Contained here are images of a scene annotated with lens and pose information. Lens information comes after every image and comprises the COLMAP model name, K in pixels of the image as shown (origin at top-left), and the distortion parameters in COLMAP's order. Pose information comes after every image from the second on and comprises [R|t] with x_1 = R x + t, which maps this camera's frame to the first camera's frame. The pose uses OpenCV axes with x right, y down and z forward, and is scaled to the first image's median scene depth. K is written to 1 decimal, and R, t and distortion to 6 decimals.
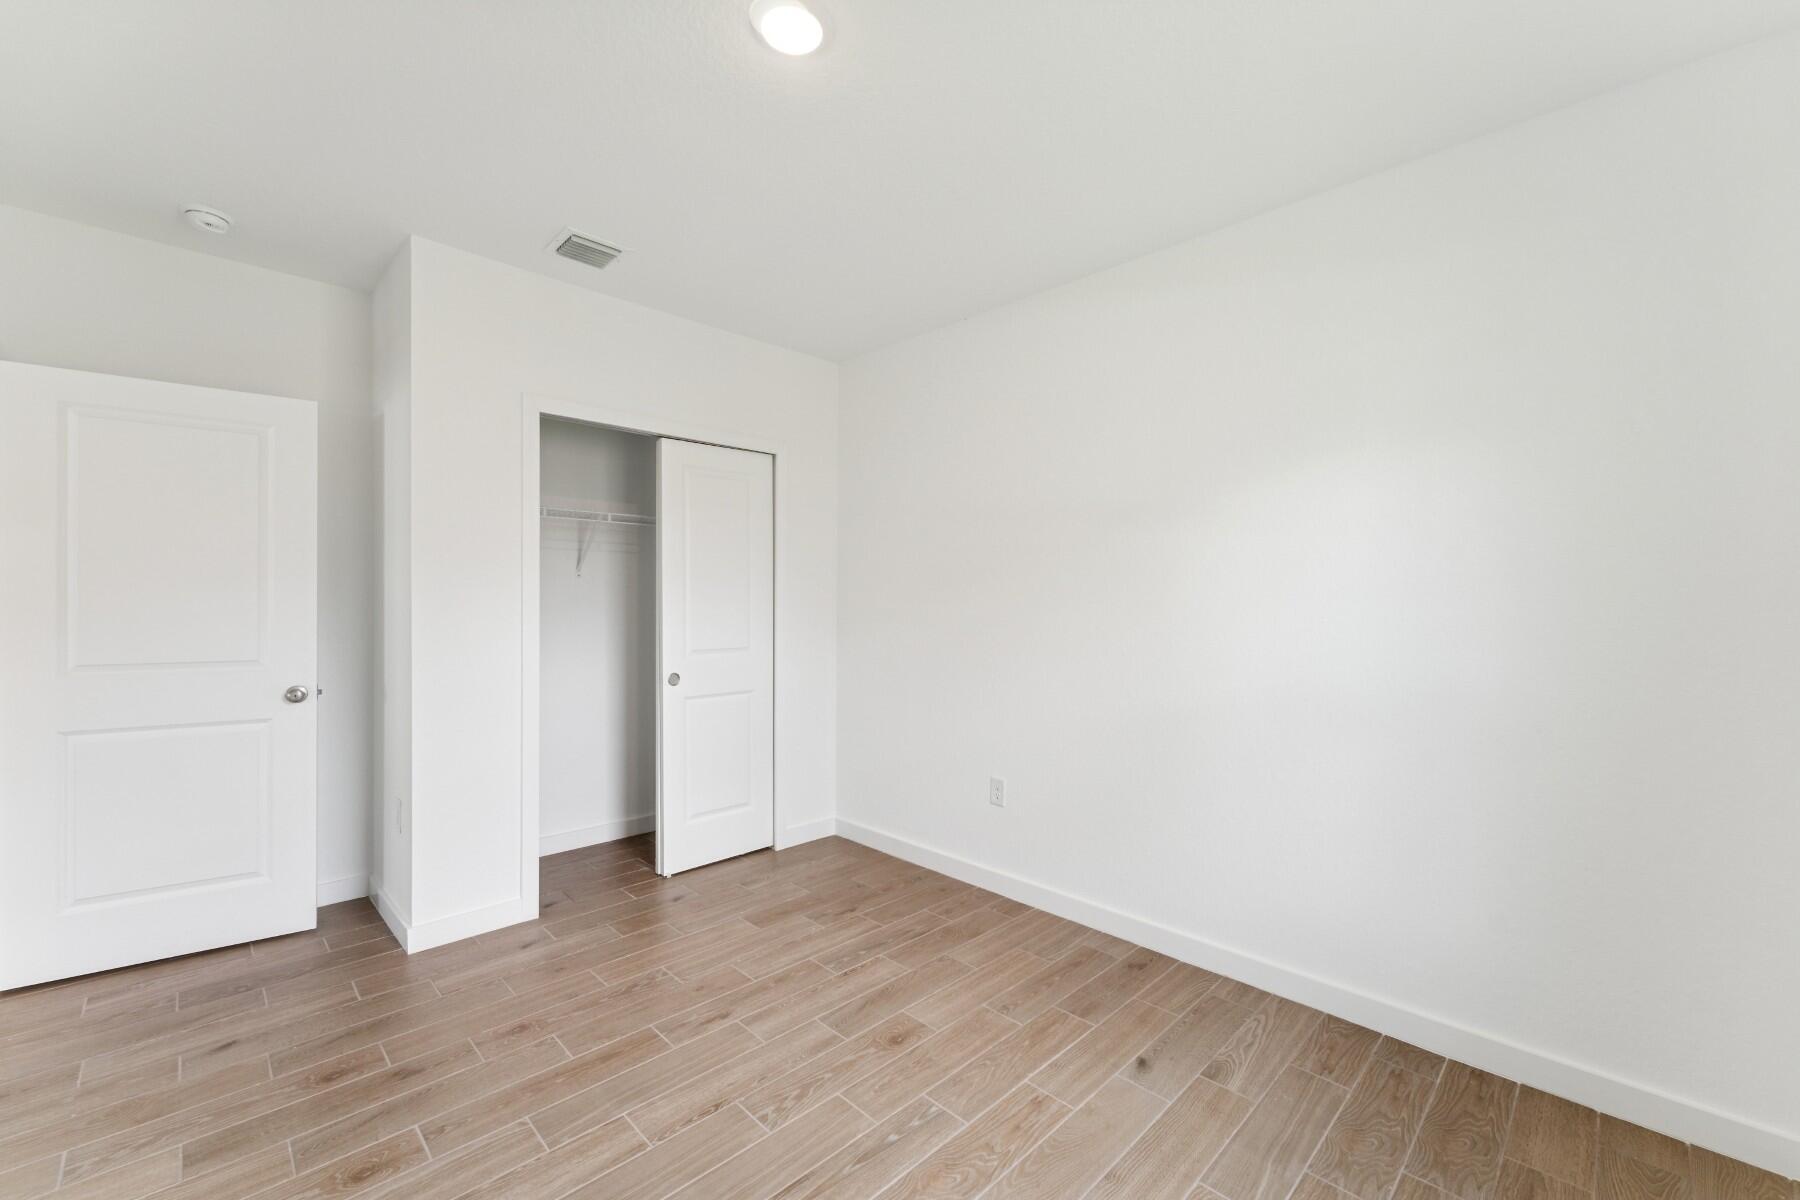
lens RADIAL K [[741.9, 0, 889.9], [0, 741.9, 610.4], [0, 0, 1]] dist [0.000343, 0.000233]
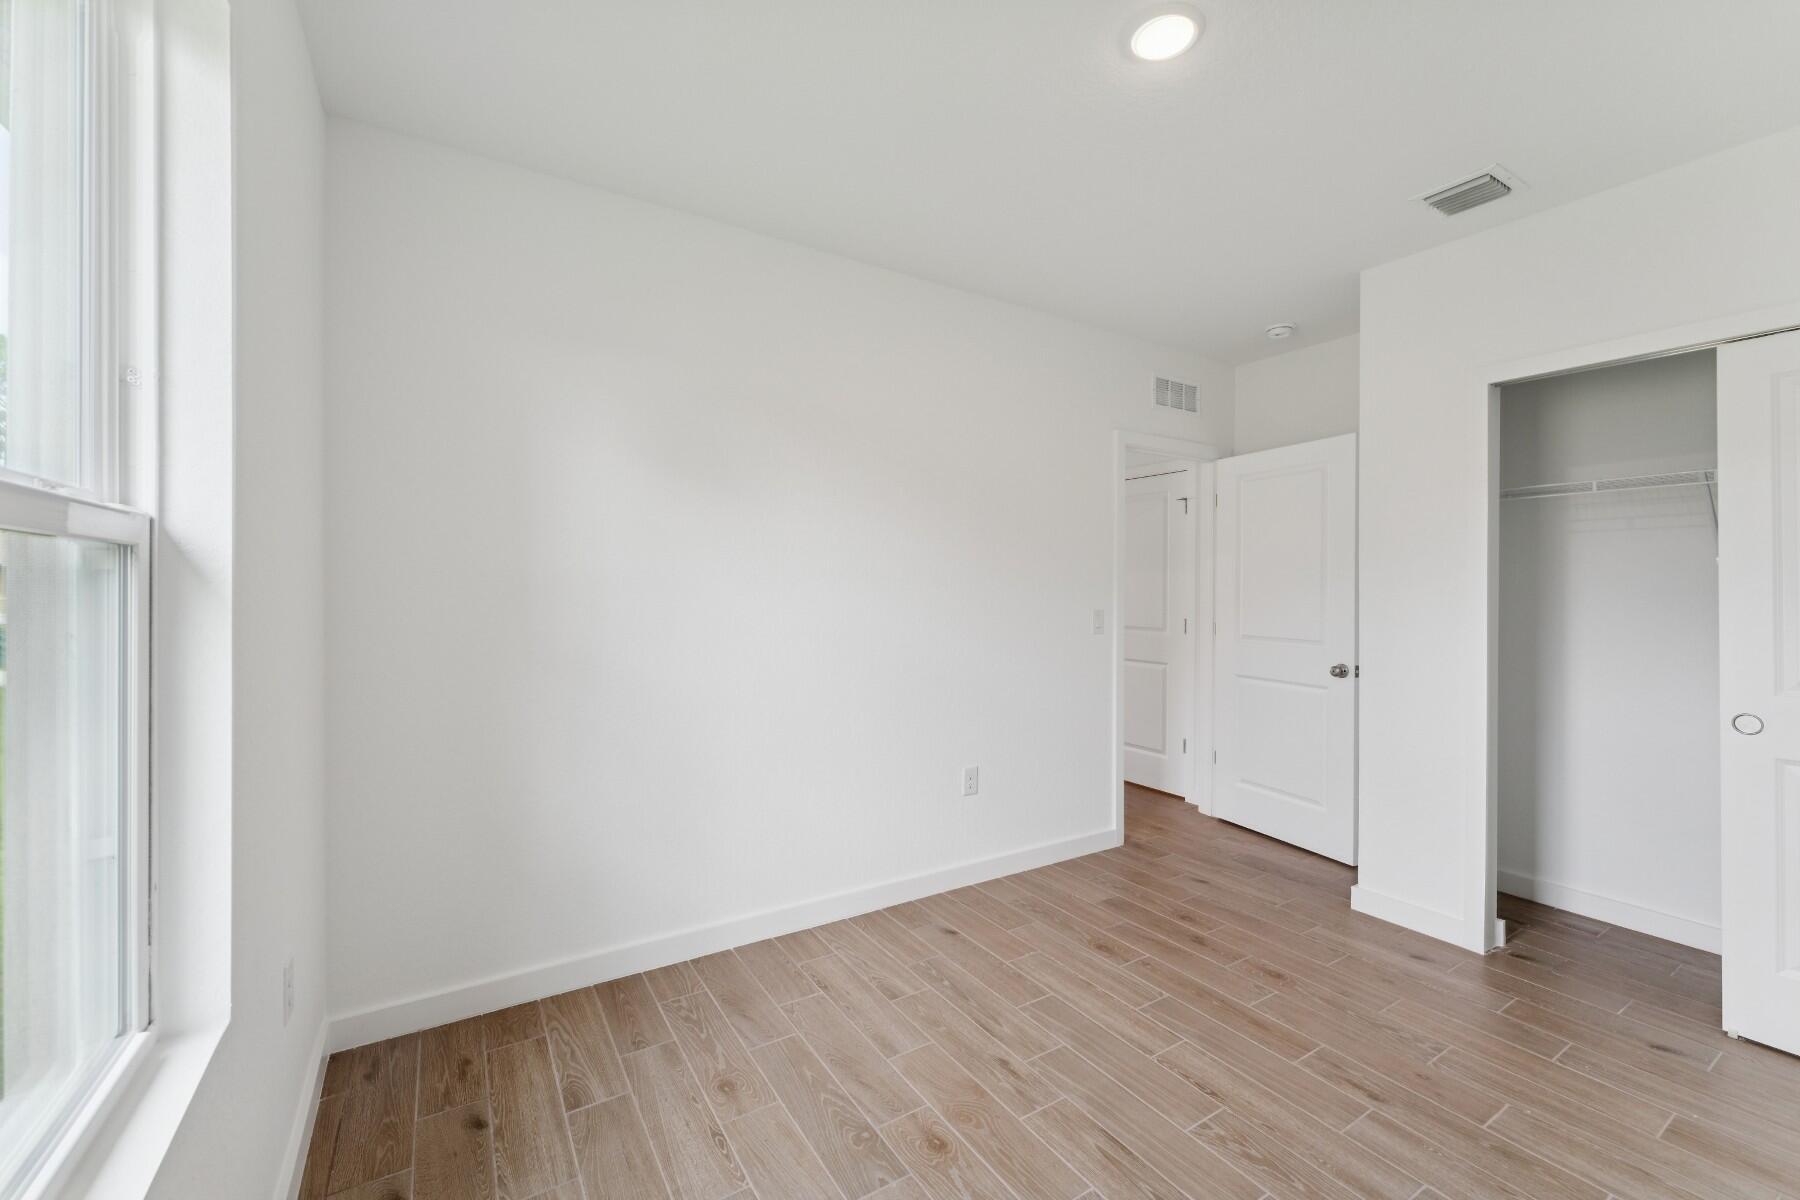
lens RADIAL K [[741.9, 0, 896.3], [0, 741.9, 591.0], [0, 0, 1]] dist [0.000343, 0.000233]
pose [[-0.222310, -0.005595, -0.974960, 0.729688], [-0.018358, 0.999830, -0.001552, -0.006375], [0.974803, 0.017553, -0.222375, 0.678325]]
